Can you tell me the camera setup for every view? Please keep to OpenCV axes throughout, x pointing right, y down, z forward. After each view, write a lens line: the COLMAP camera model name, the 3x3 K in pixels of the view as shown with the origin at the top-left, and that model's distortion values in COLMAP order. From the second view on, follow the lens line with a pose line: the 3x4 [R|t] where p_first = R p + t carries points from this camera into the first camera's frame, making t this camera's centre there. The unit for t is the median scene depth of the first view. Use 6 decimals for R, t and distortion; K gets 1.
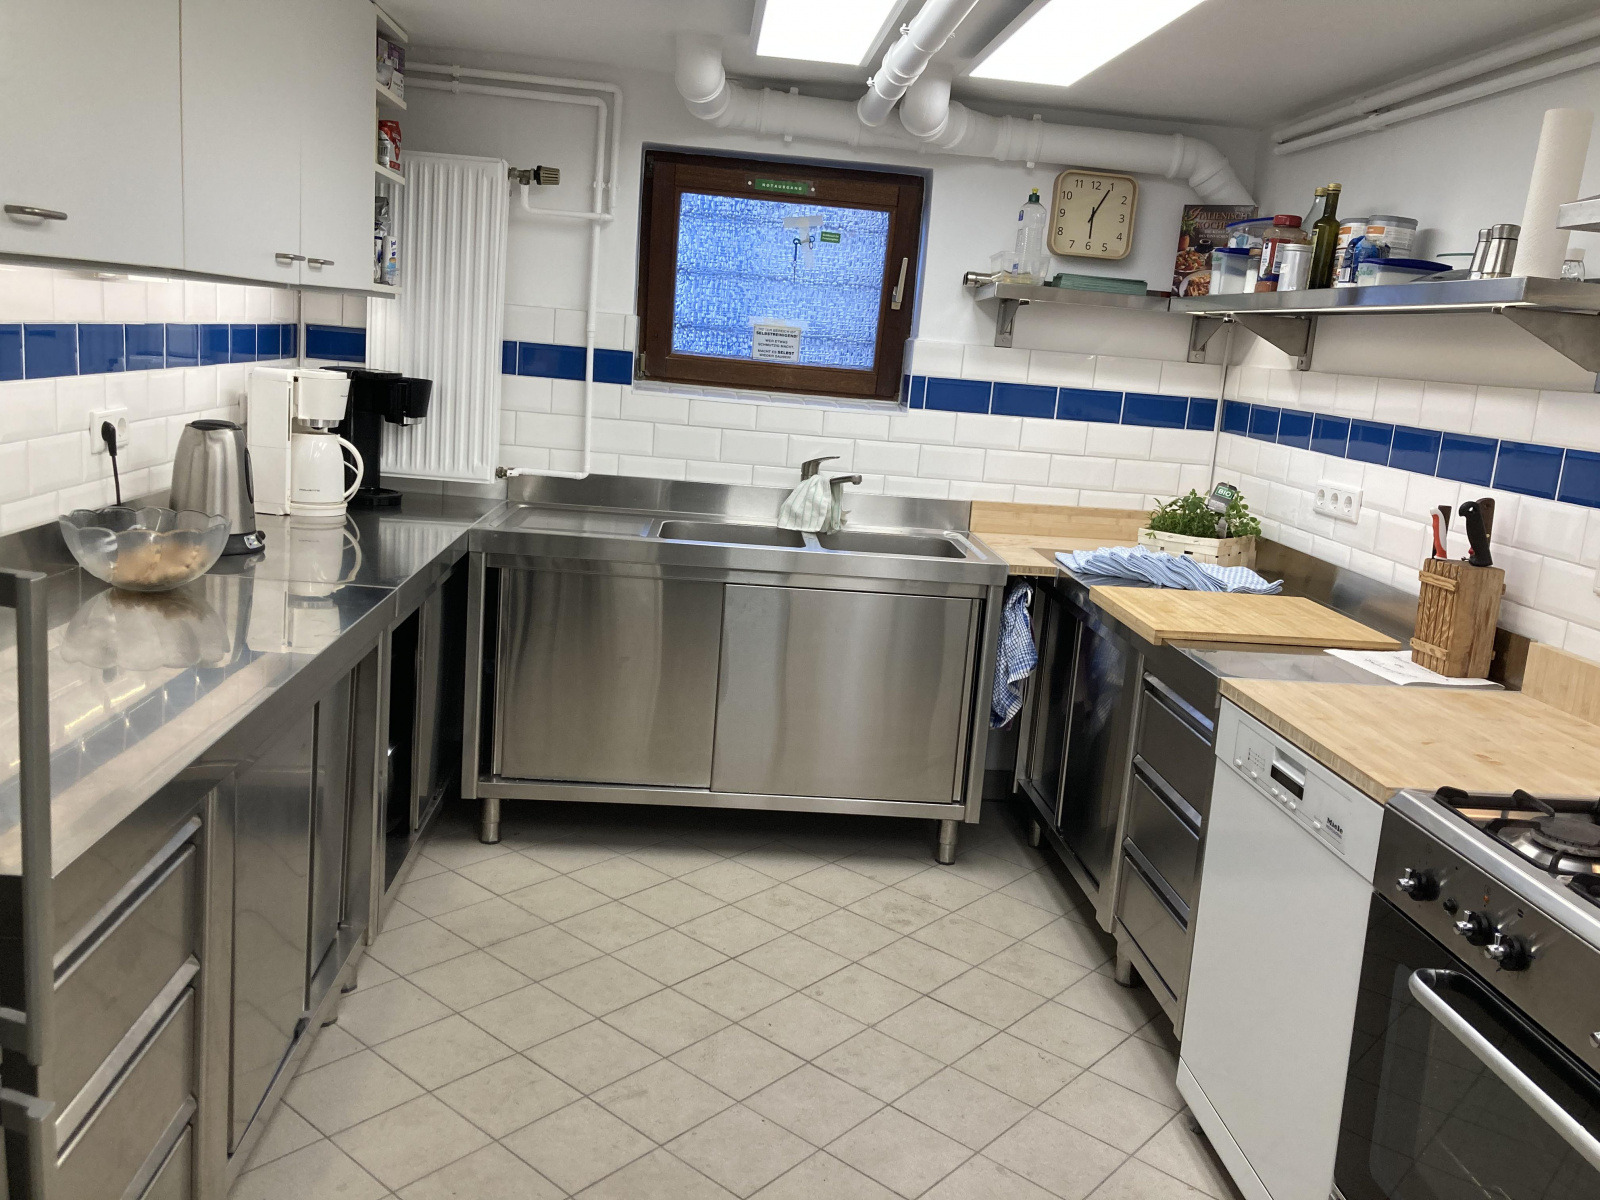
lens RADIAL K [[1345.7, 0, 800.0], [0, 1345.7, 600.0], [0, 0, 1]] dist [0.023209, -0.000859]
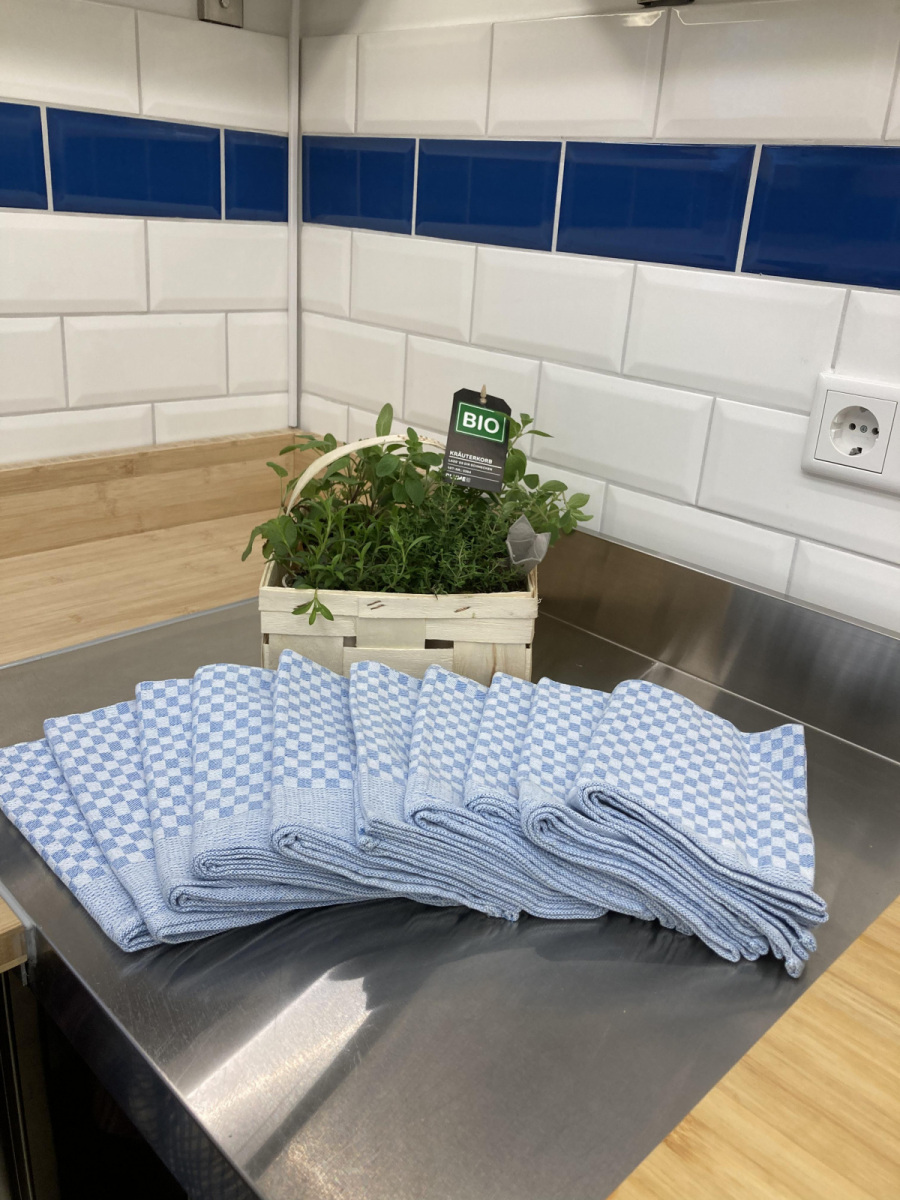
lens RADIAL K [[1009.3, 0, 450.0], [0, 1009.3, 600.0], [0, 0, 1]] dist [0.023209, -0.000859]
pose [[0.767177, -0.263230, 0.584935, 0.143981], [0.119339, 0.954569, 0.273050, -0.098155], [-0.630236, -0.139671, 0.763737, 0.751792]]
